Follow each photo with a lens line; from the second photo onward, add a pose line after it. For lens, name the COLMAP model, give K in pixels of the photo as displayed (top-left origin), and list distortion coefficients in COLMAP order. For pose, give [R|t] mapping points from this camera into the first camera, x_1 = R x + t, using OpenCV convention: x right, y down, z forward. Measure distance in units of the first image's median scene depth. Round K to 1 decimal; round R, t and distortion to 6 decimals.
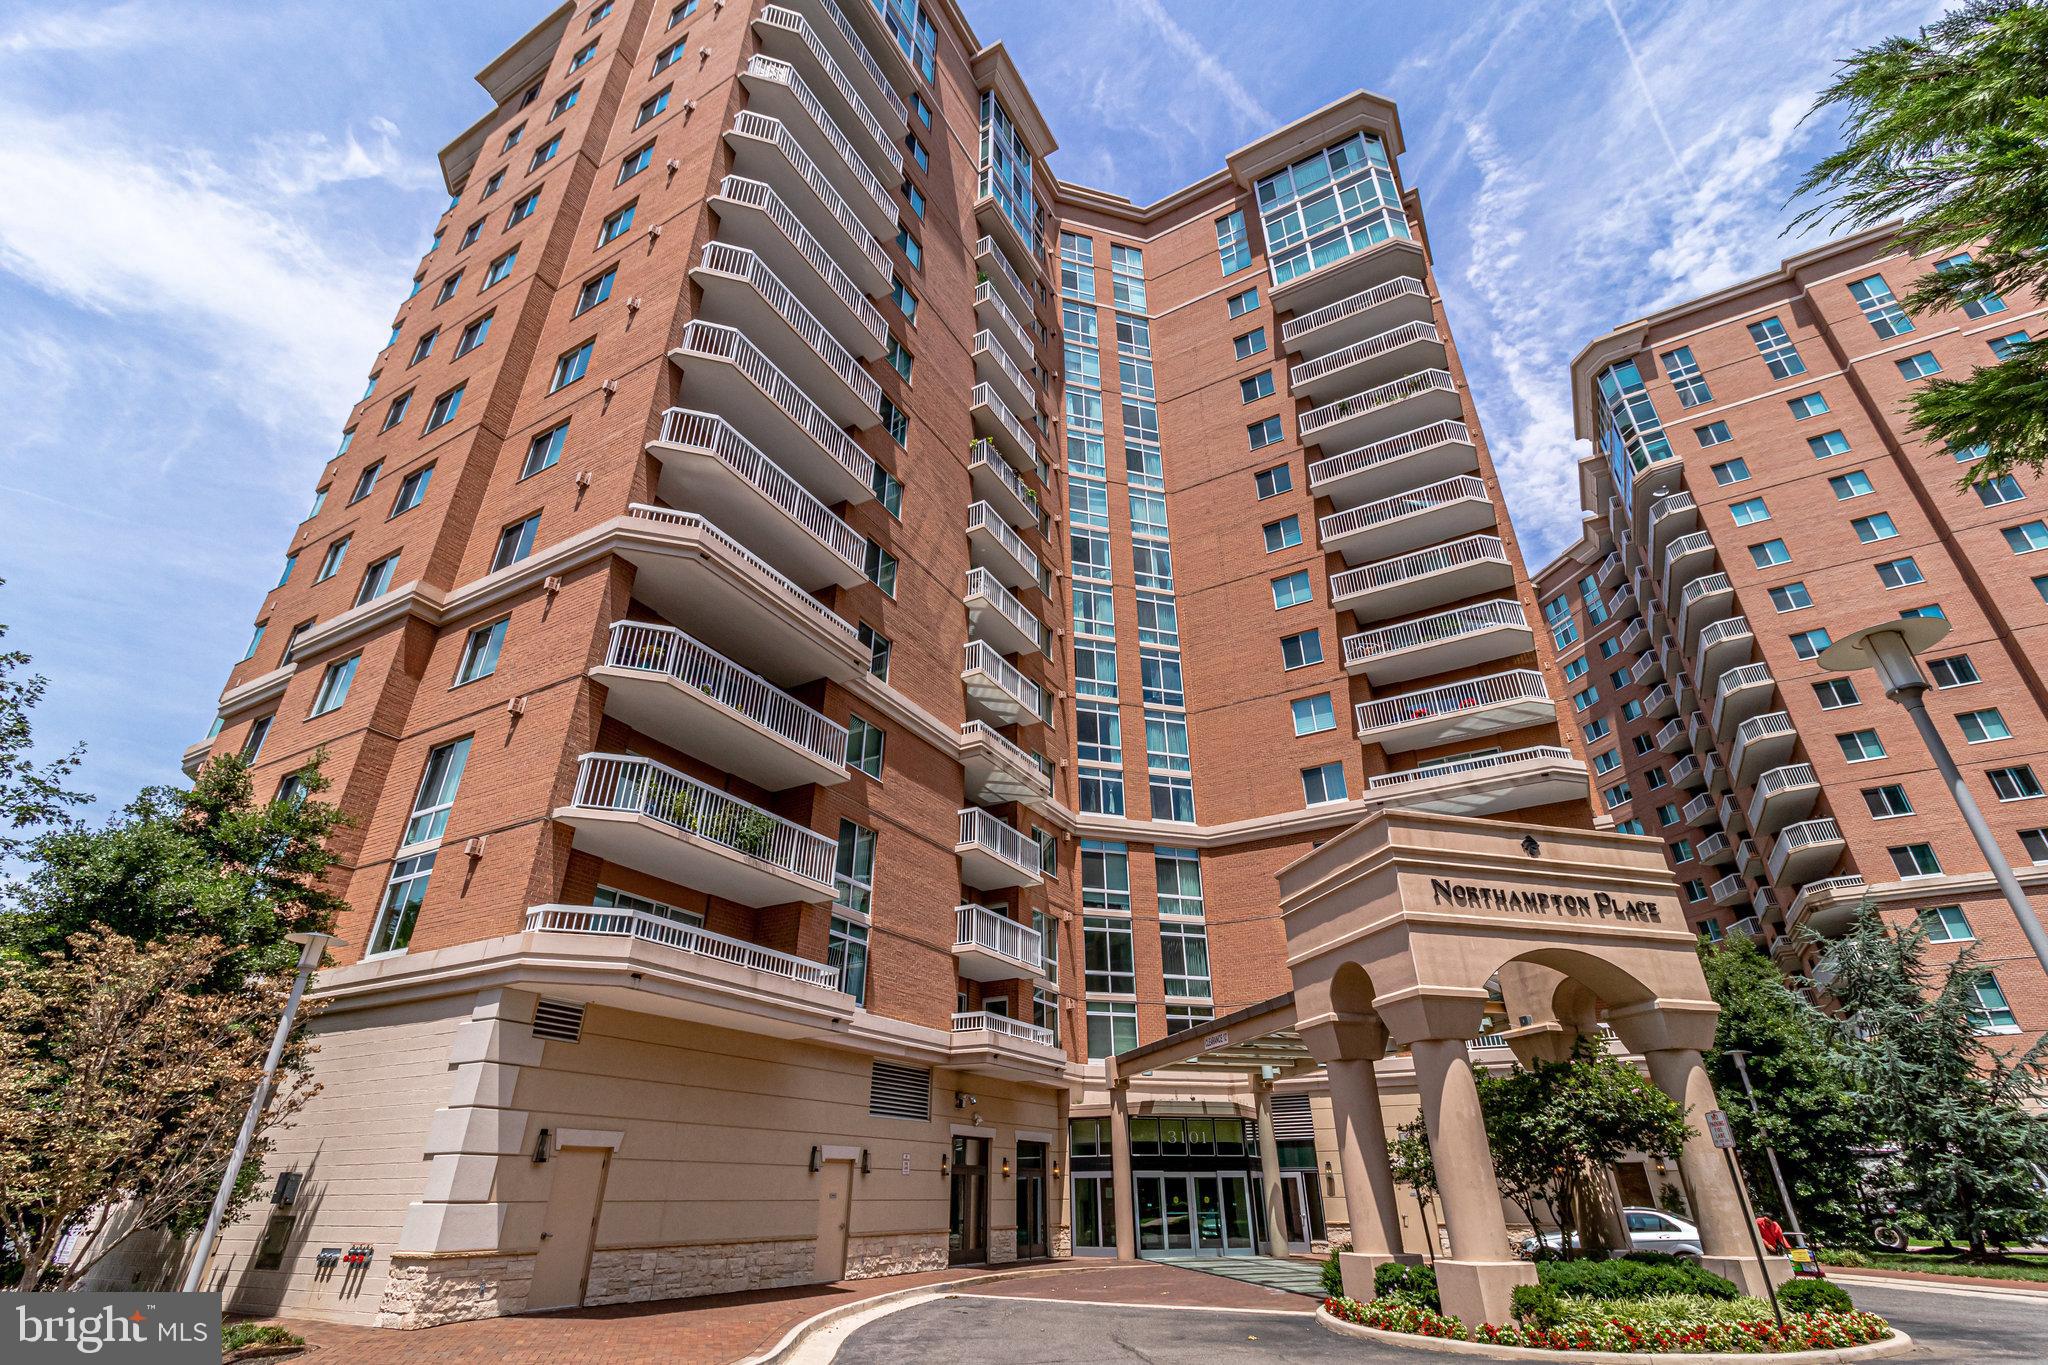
lens RADIAL K [[950.1, 0, 1032.0], [0, 950.1, 678.1], [0, 0, 1]] dist [0.003769, 0.000153]
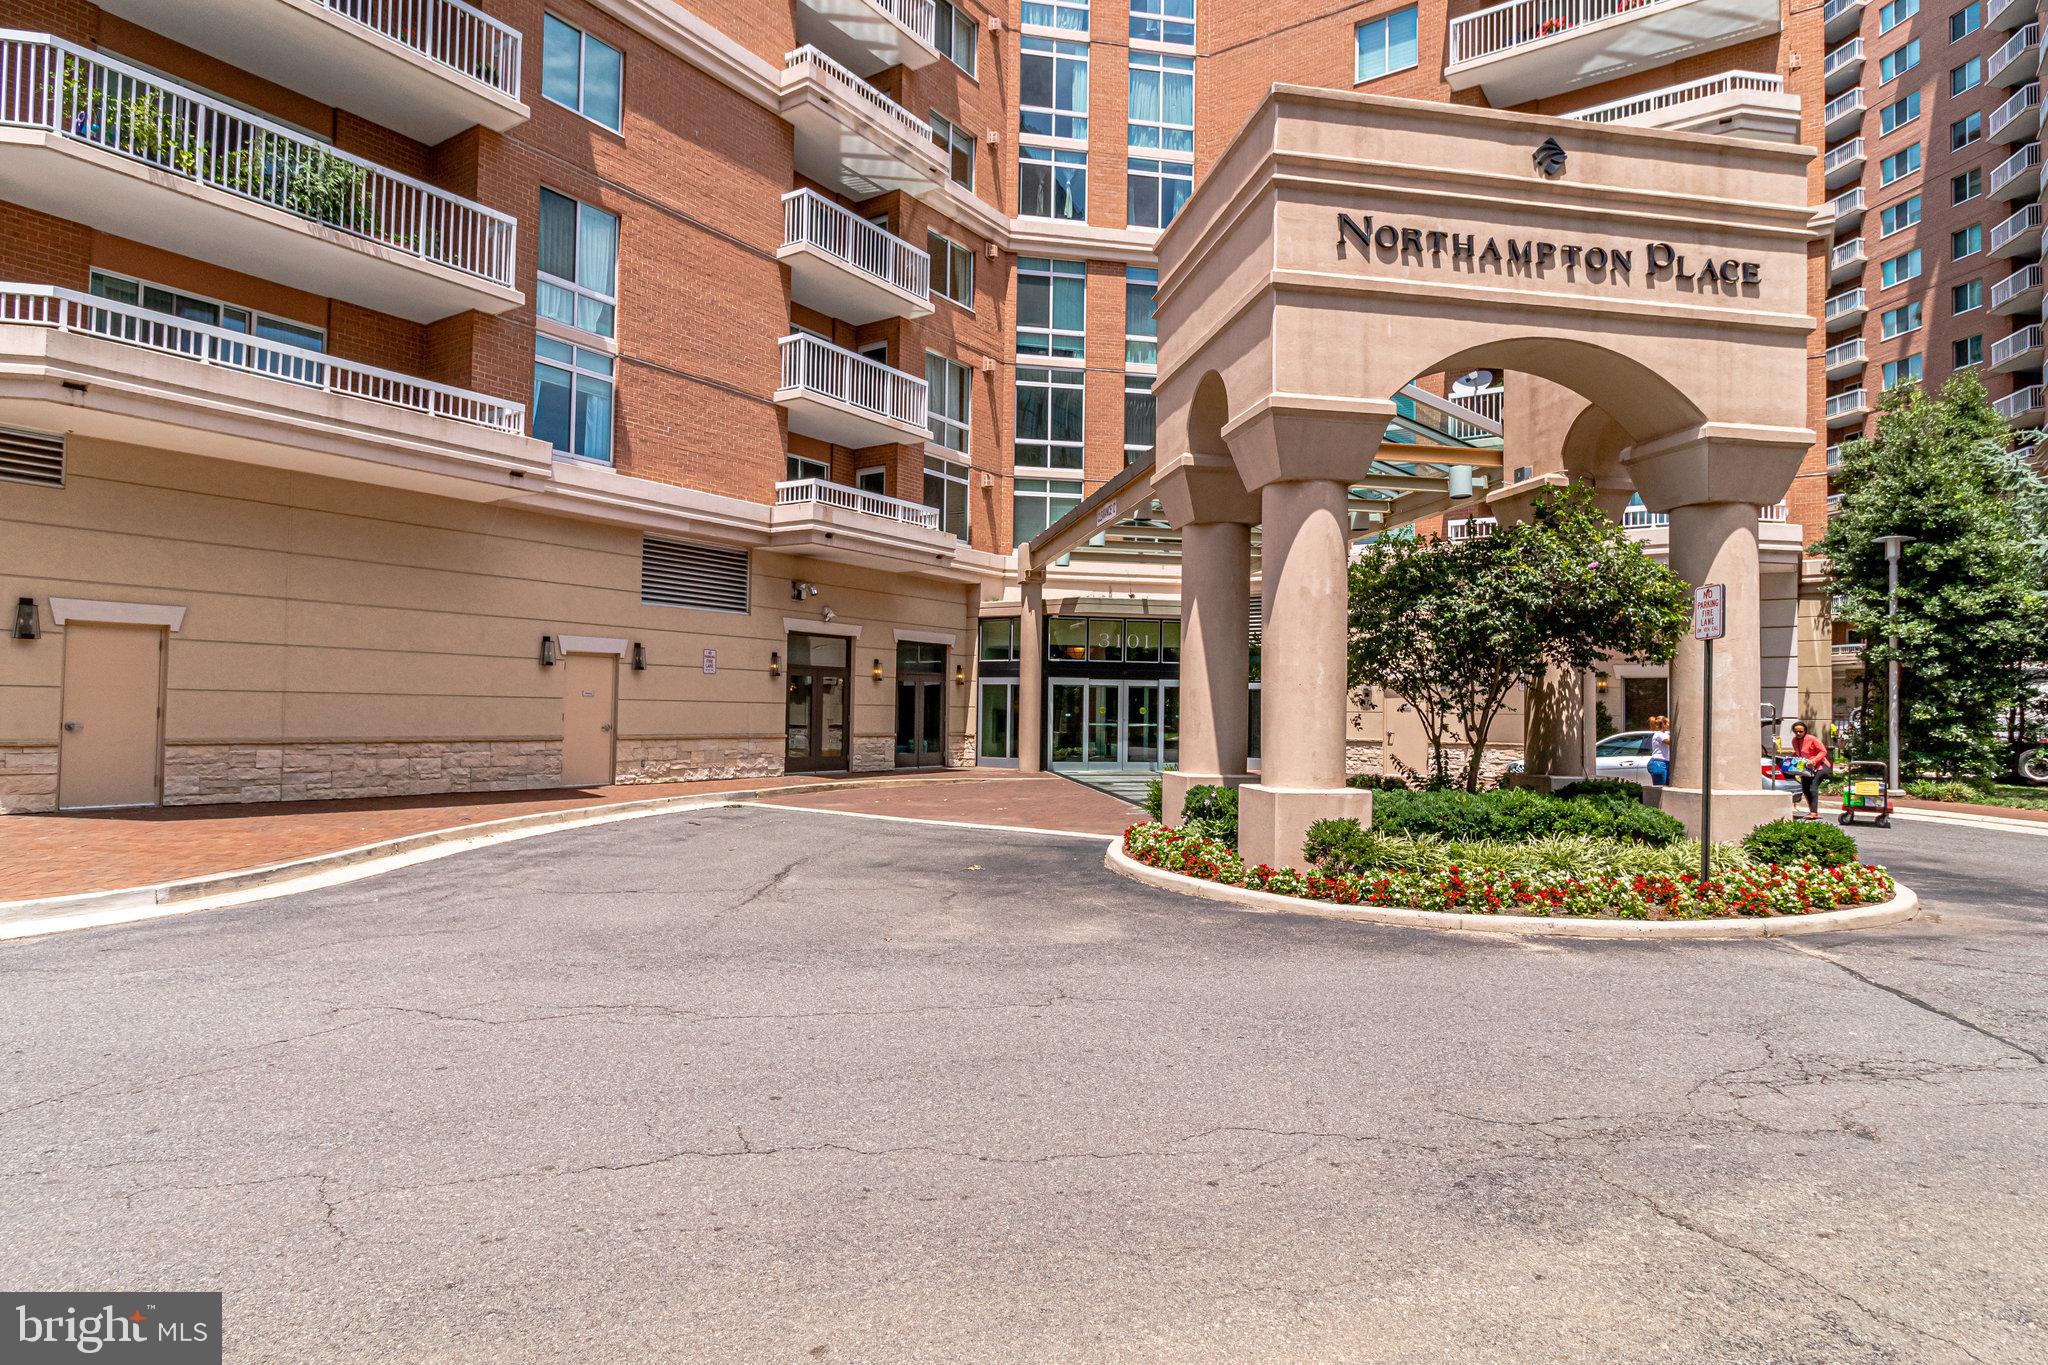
lens RADIAL K [[1137.6, 0, 1024.0], [0, 1137.6, 682.5], [0, 0, 1]] dist [0.003108, 0.000695]
pose [[0.995698, 0.017778, -0.090936, 0.190839], [0.025763, 0.889601, 0.456012, 0.092676], [0.089003, -0.456393, 0.885316, 0.162103]]
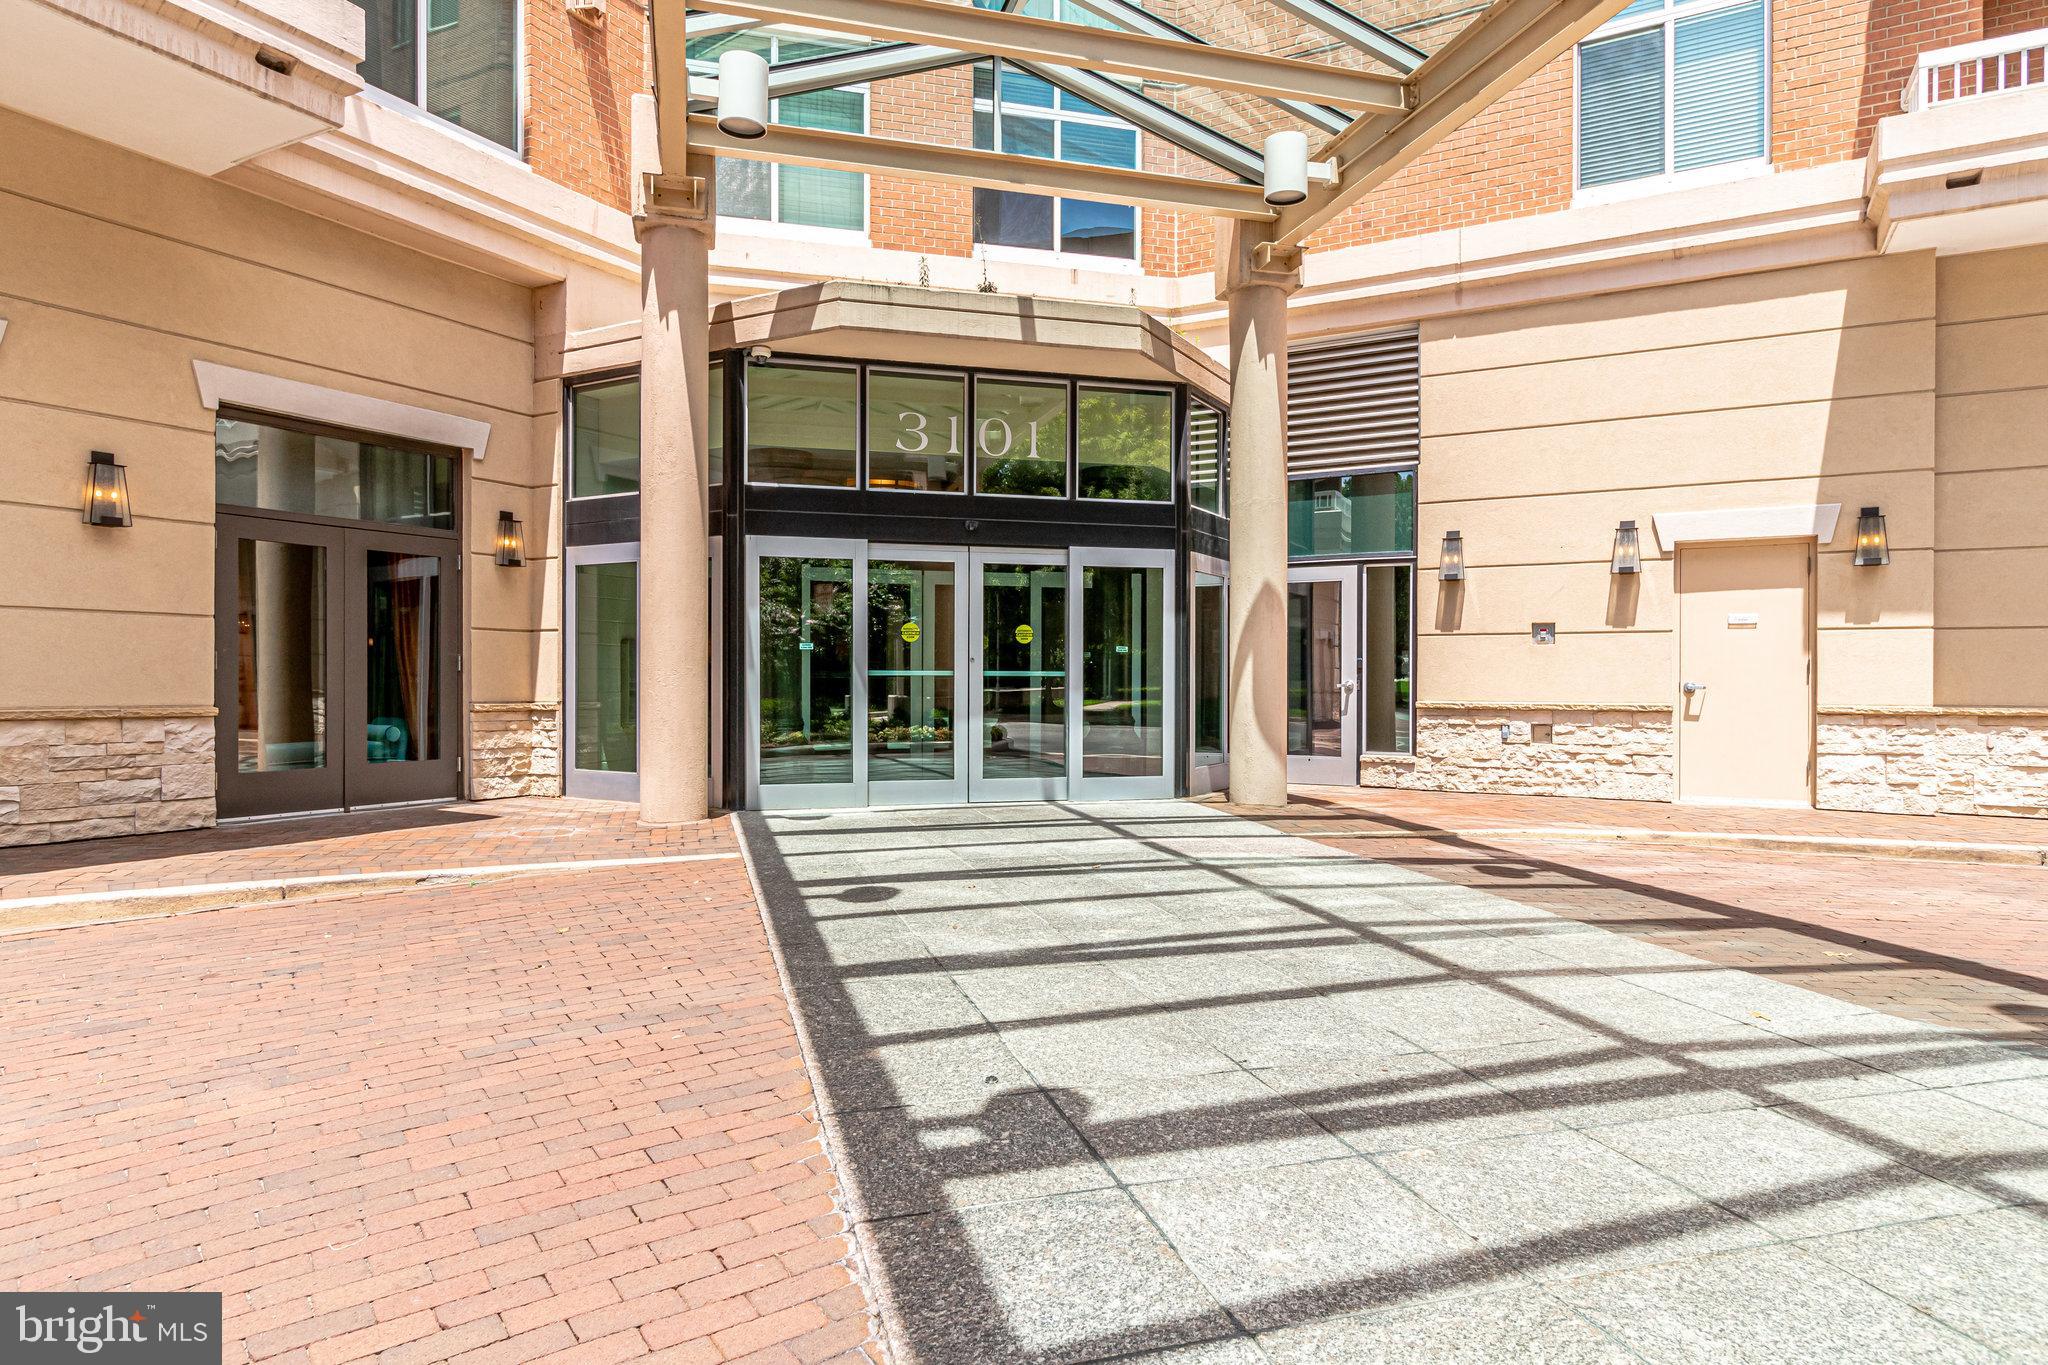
lens RADIAL K [[1188.9, 0, 1024.0], [0, 1188.9, 682.5], [0, 0, 1]] dist [0.000954, 0.000057]
pose [[0.999963, 0.008547, -0.001141, 0.205849], [-0.006932, 0.875506, 0.483158, 0.432424], [0.005128, -0.483132, 0.875532, 0.756537]]
